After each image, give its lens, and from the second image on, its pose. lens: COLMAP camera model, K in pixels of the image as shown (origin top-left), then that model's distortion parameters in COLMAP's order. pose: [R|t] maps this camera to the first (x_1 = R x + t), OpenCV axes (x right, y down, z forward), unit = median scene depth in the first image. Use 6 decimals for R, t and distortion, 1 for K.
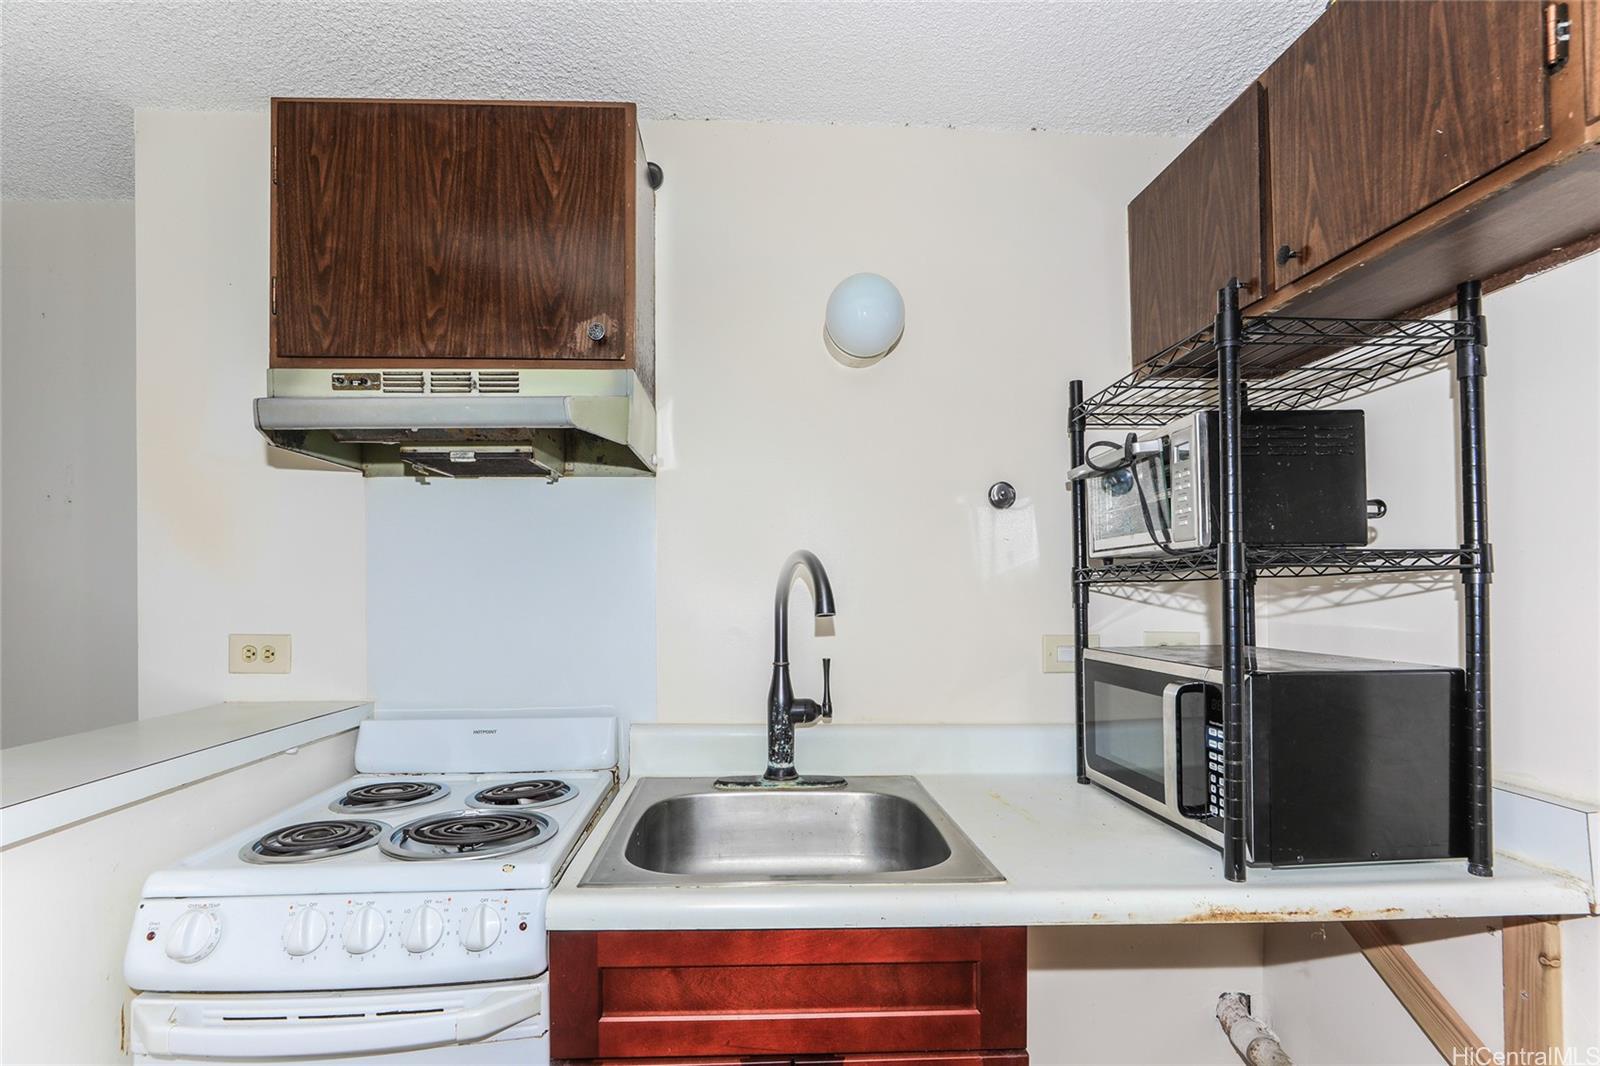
lens RADIAL K [[751.8, 0, 790.5], [0, 751.8, 589.1], [0, 0, 1]] dist [-0.002972, -0.000059]
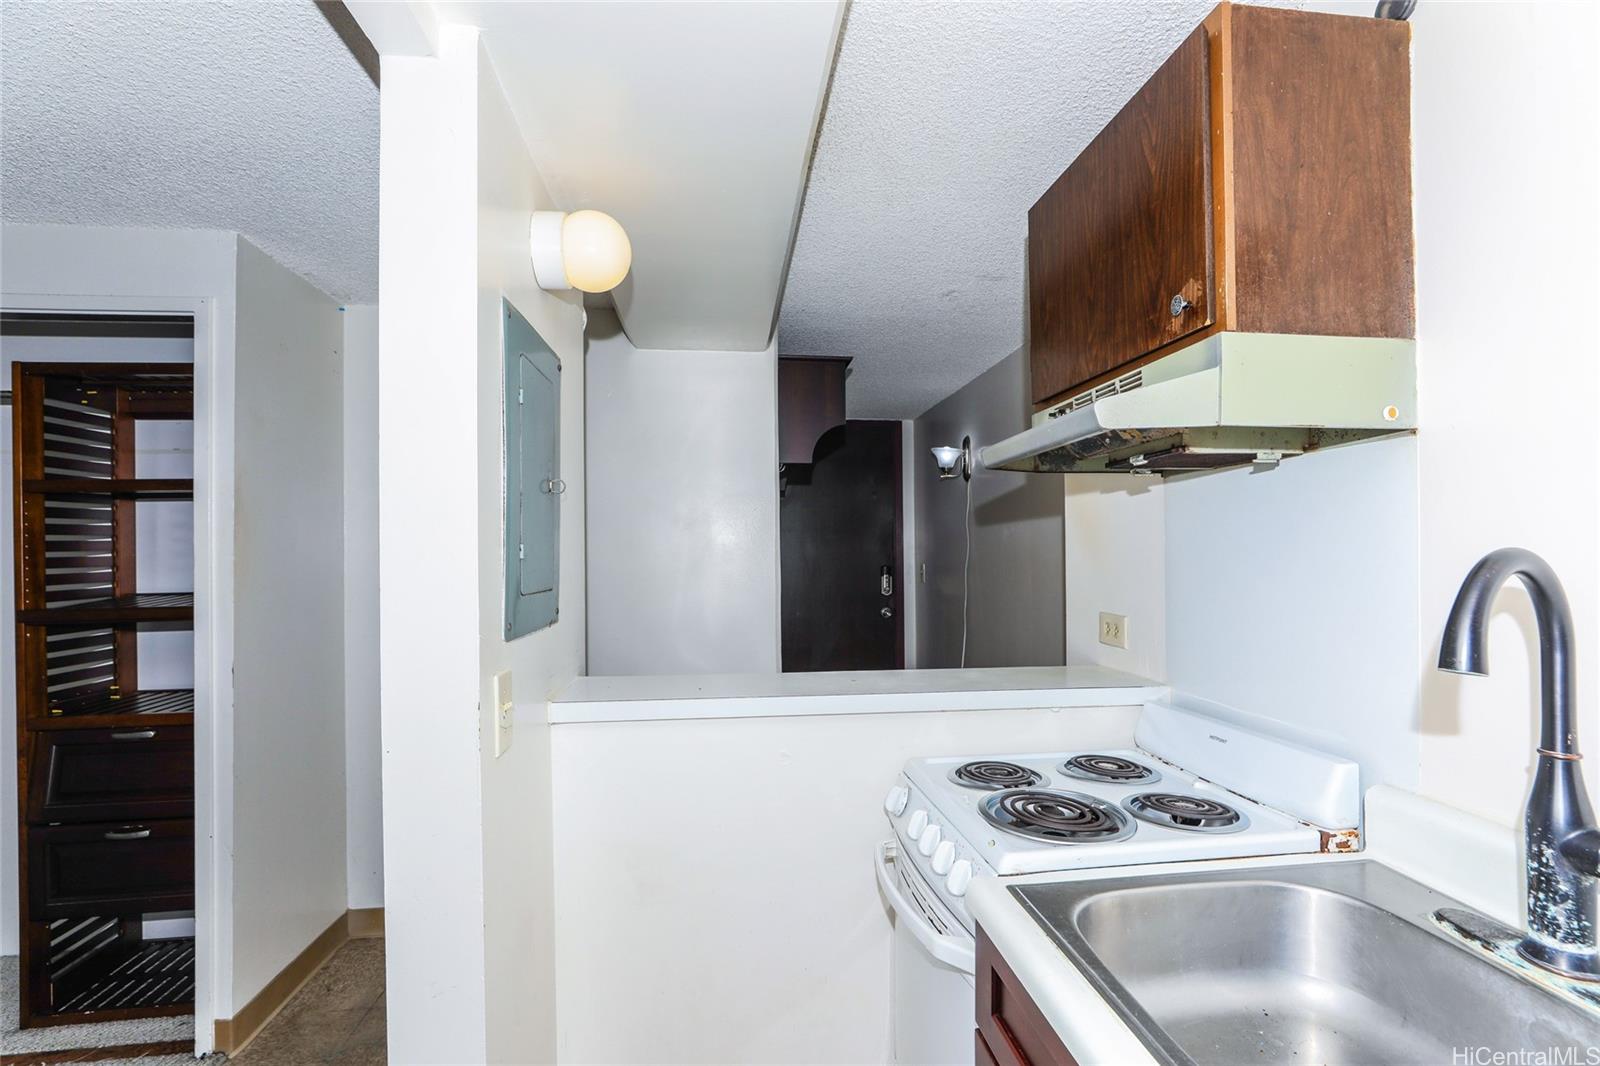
lens RADIAL K [[743.7, 0, 799.1], [0, 743.7, 558.2], [0, 0, 1]] dist [-0.002515, -0.000331]
pose [[0.072734, 0.010377, -0.997297, 0.571317], [0.013848, 0.999839, 0.011413, -0.064094], [0.997255, -0.014641, 0.072579, 0.489449]]
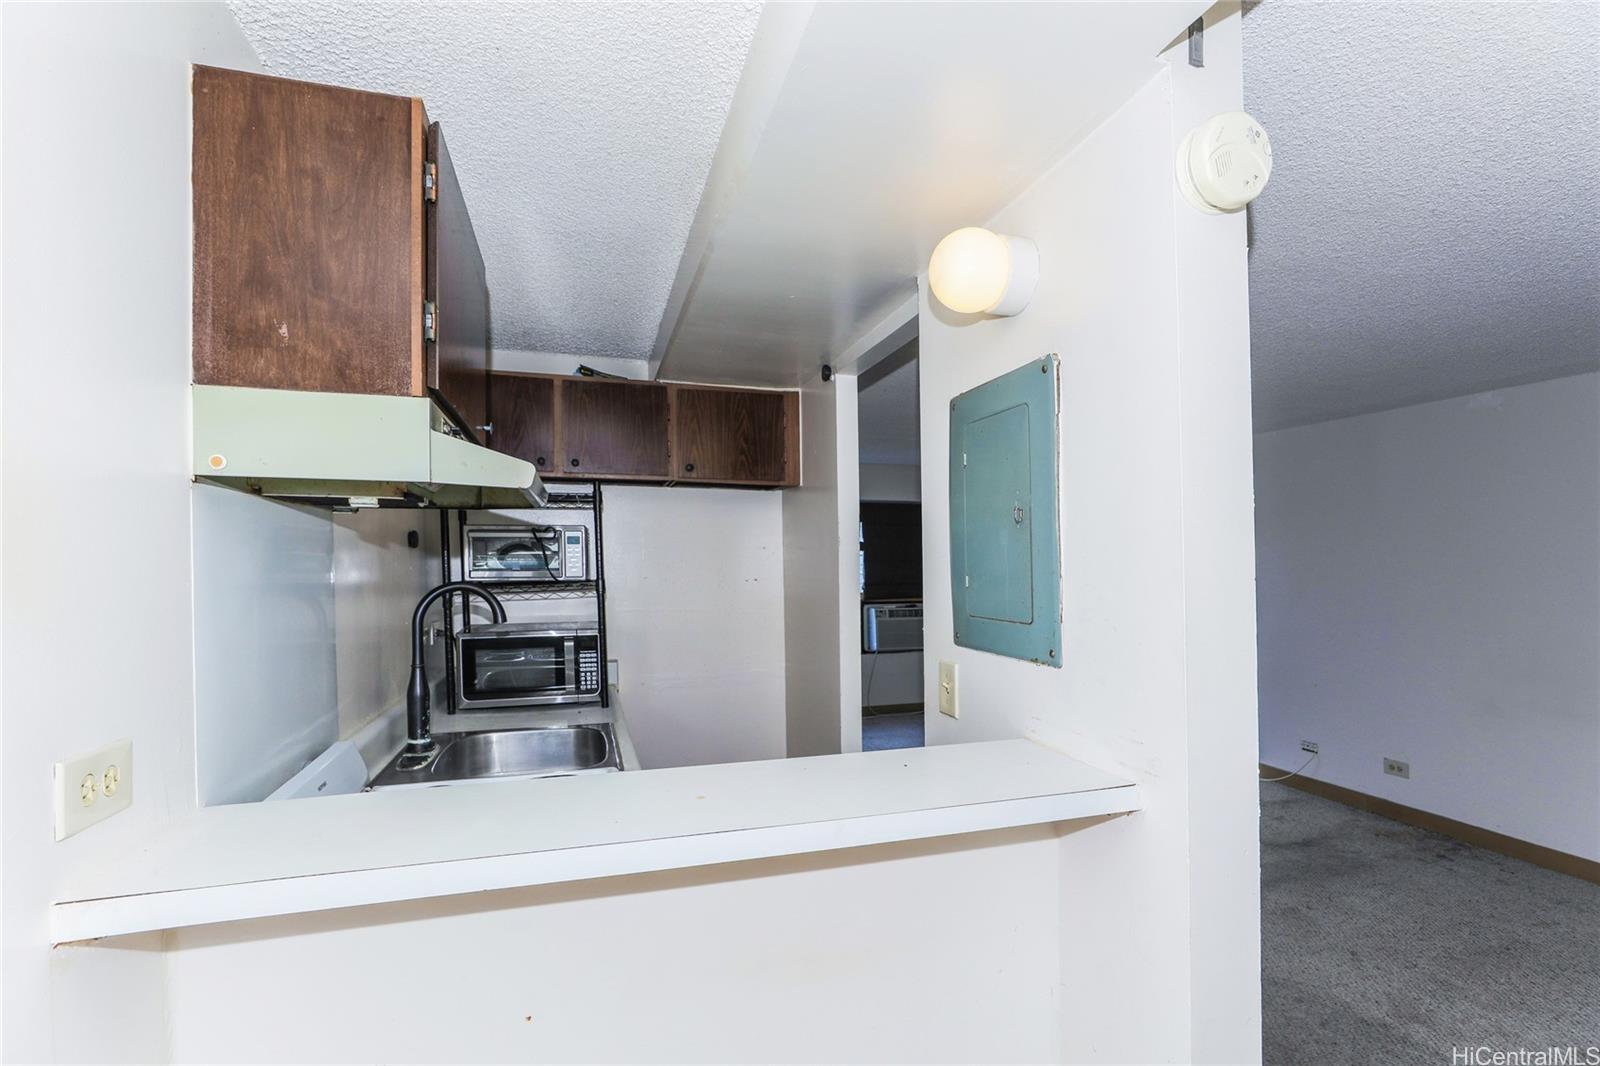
lens RADIAL K [[743.7, 0, 799.1], [0, 743.7, 558.2], [0, 0, 1]] dist [-0.002515, -0.000331]
pose [[-0.241816, 0.008849, 0.970282, -1.735043], [-0.002307, 0.999950, -0.009695, -0.095422], [-0.970320, -0.004583, -0.241783, 0.781755]]
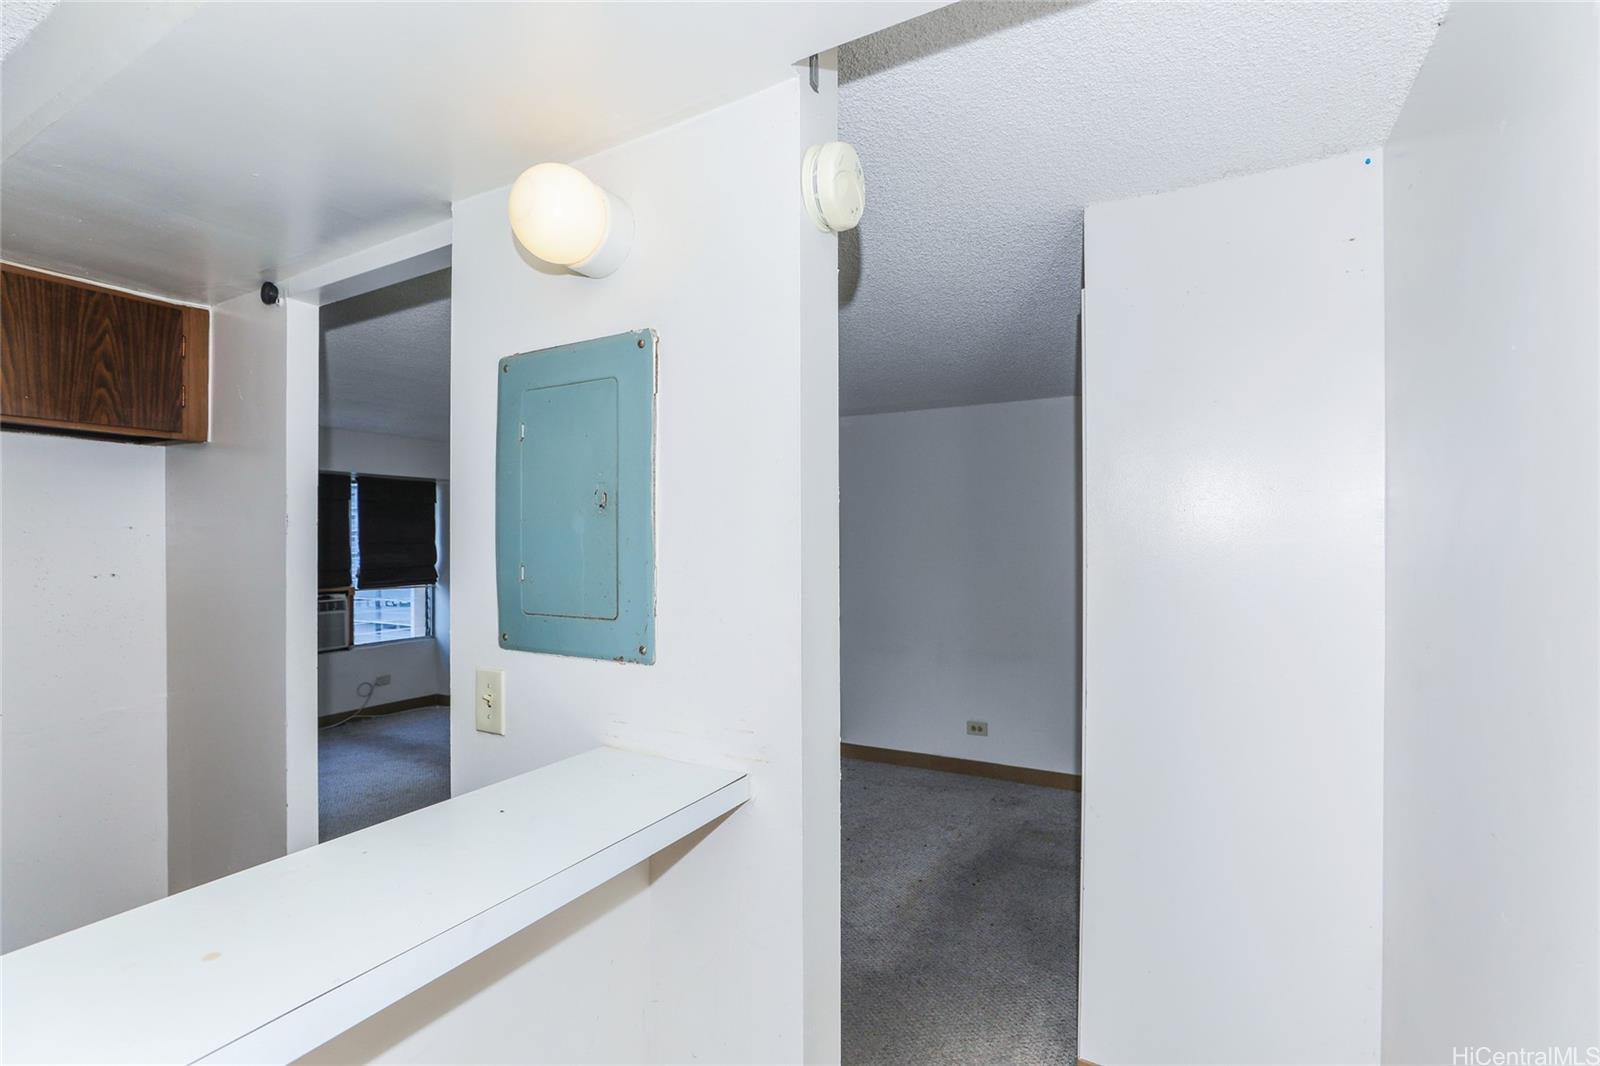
lens RADIAL K [[726.9, 0, 800.0], [0, 726.9, 533.0], [0, 0, 1]] dist [0.000206, -0.000183]
pose [[-0.847120, 0.011417, 0.531279, -1.432383], [0.004055, 0.999879, -0.015022, -0.113842], [-0.531386, -0.010571, -0.847064, 0.903289]]
